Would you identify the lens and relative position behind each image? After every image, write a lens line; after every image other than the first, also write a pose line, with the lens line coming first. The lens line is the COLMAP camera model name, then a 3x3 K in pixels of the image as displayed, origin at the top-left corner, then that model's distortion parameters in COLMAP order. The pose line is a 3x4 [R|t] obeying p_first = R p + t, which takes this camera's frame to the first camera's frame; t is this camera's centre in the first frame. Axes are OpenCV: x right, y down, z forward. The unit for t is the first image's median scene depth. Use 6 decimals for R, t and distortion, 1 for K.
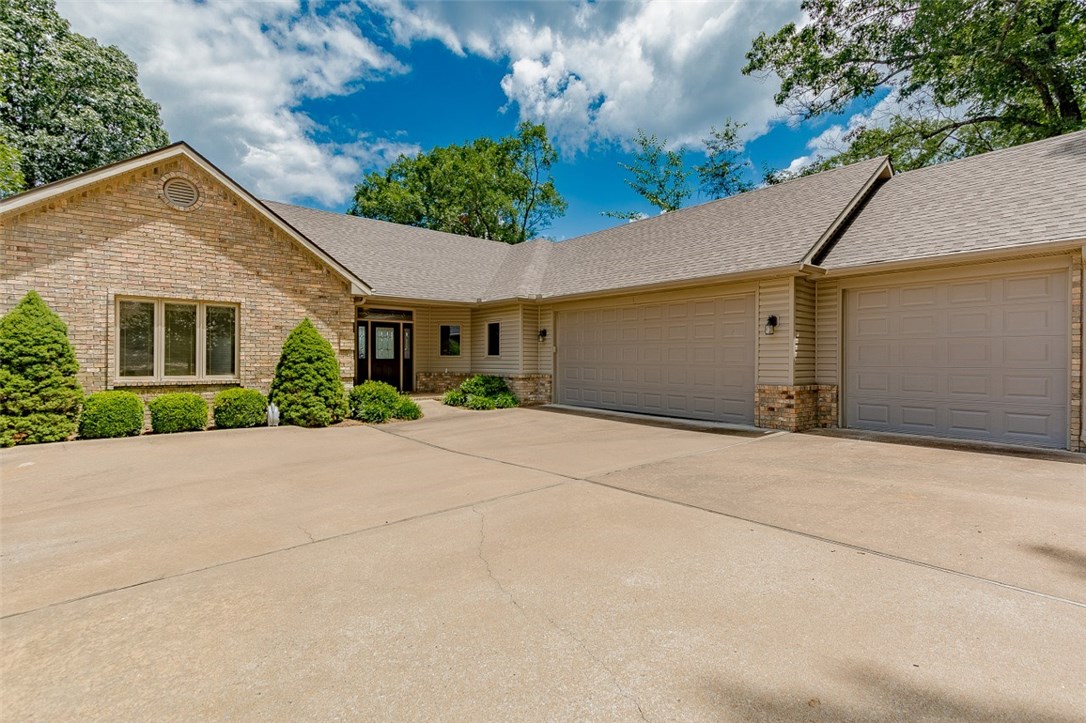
lens RADIAL K [[496.0, 0, 542.1], [0, 496.0, 360.4], [0, 0, 1]] dist [0.004036, -0.002057]
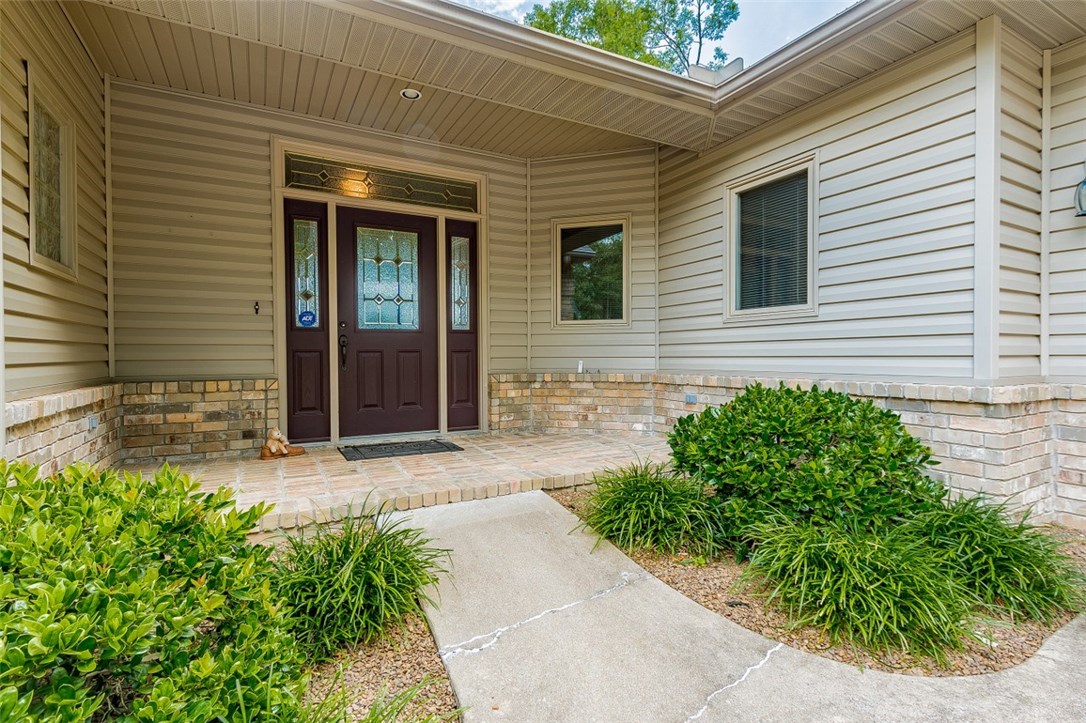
lens RADIAL K [[496.0, 0, 544.2], [0, 496.0, 359.9], [0, 0, 1]] dist [0.004036, -0.002057]
pose [[0.975121, -0.006780, -0.221572, -0.155560], [0.009850, 0.999870, 0.012754, 0.013079], [0.221456, -0.014619, 0.975061, 0.732423]]
